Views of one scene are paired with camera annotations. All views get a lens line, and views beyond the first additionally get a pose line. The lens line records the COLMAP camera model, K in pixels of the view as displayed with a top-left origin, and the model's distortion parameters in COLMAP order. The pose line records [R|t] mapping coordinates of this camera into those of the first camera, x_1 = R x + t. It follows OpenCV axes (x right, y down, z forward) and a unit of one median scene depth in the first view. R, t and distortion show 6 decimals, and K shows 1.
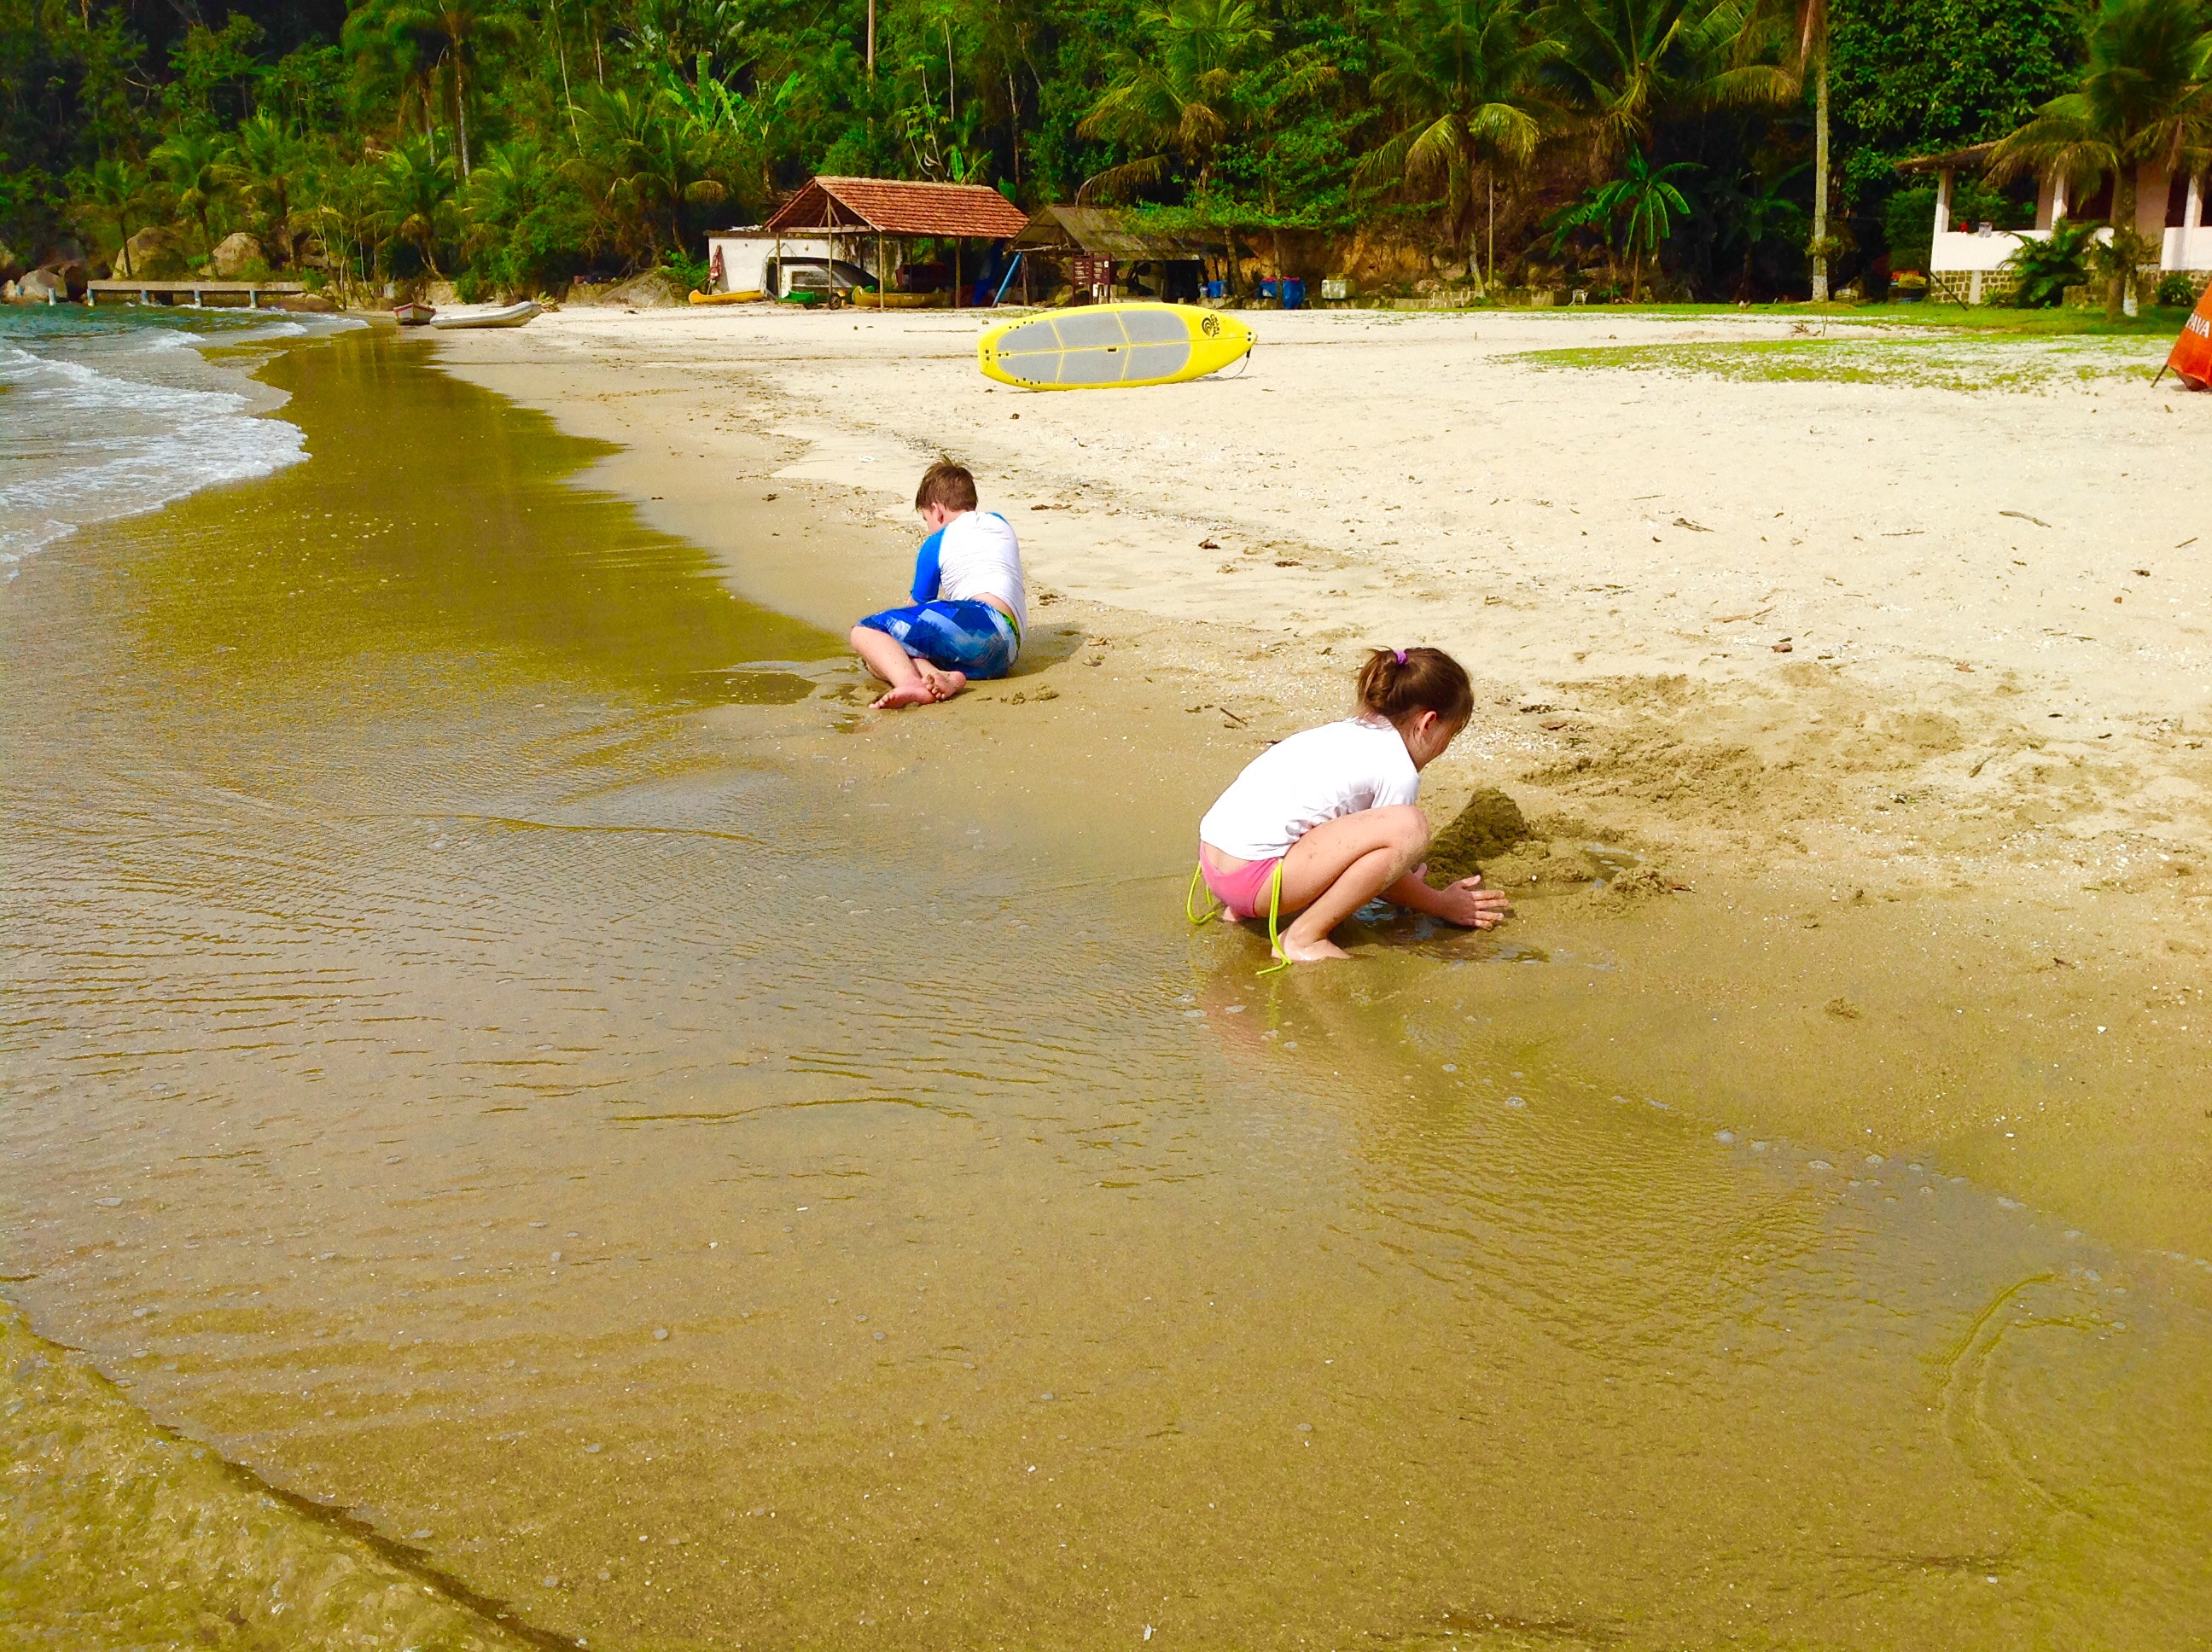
lens RADIAL K [[2090.2, 0, 1106.0], [0, 2090.2, 826.0], [0, 0, 1]] dist [0.131456, -0.289862]
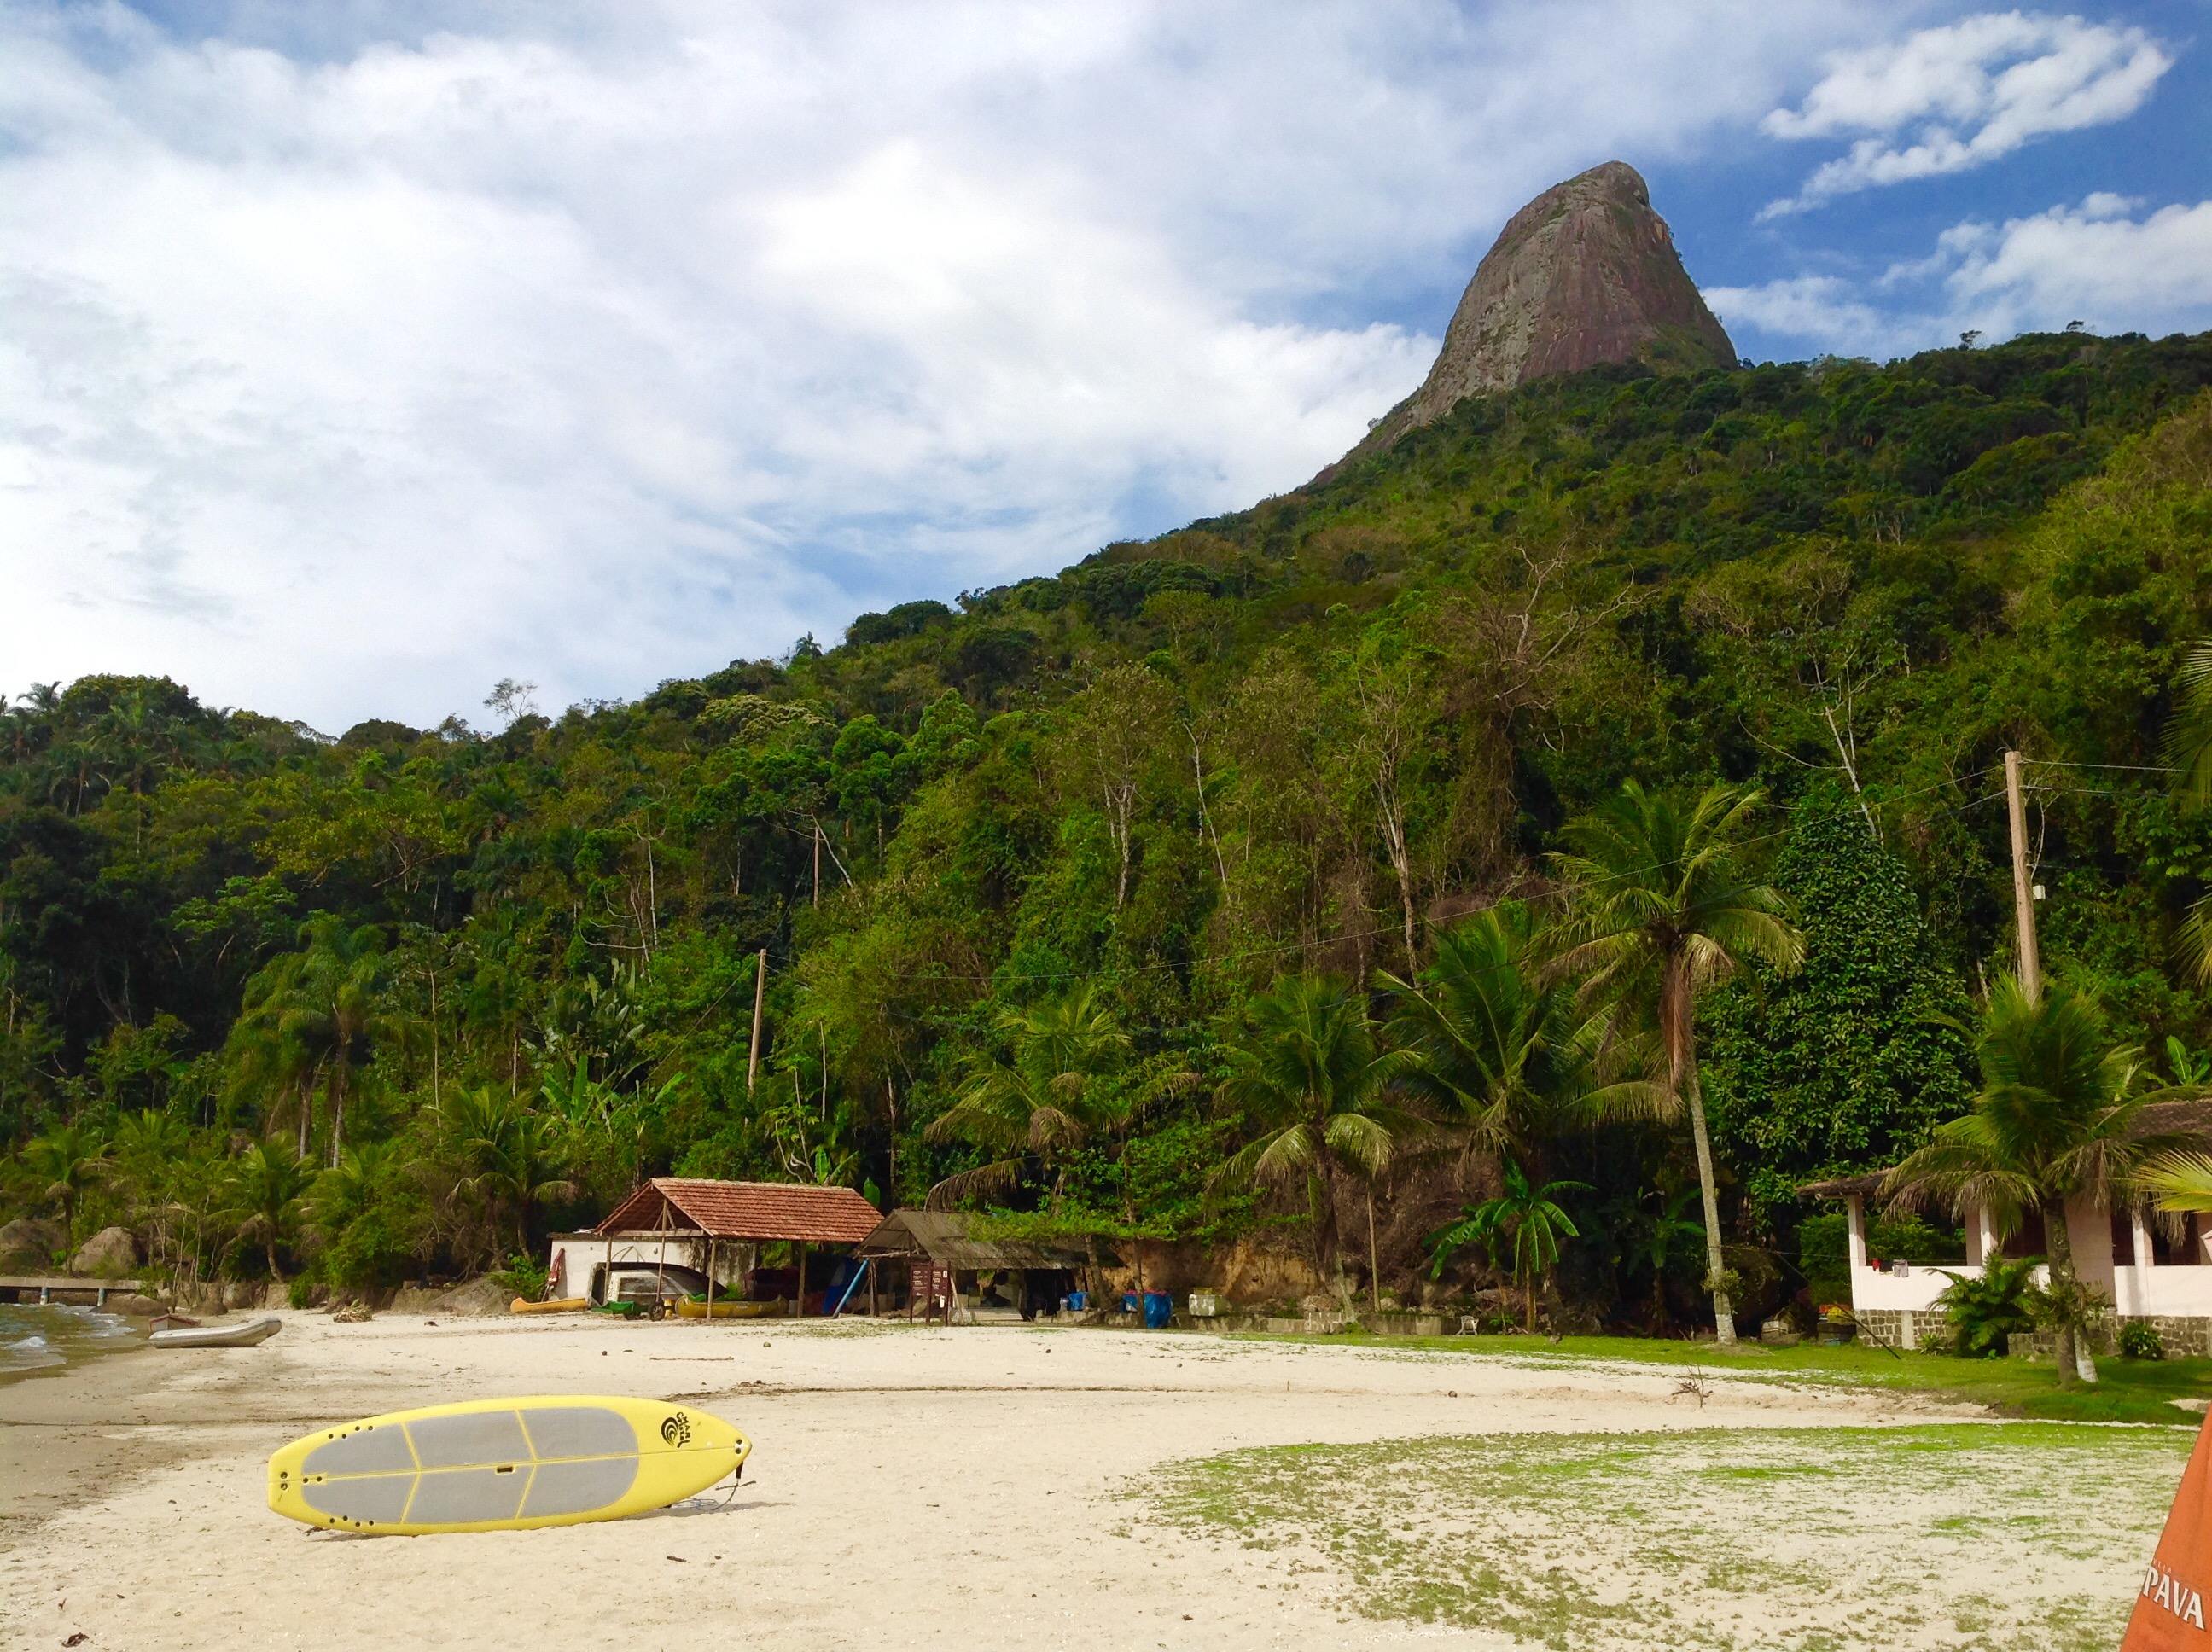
lens RADIAL K [[2090.2, 0, 1106.0], [0, 2090.2, 826.0], [0, 0, 1]] dist [0.131456, -0.289862]
pose [[0.999901, 0.013903, 0.002164, 0.064246], [-0.011486, 0.895340, -0.445236, -0.040371], [-0.008127, 0.445167, 0.895411, 0.113356]]
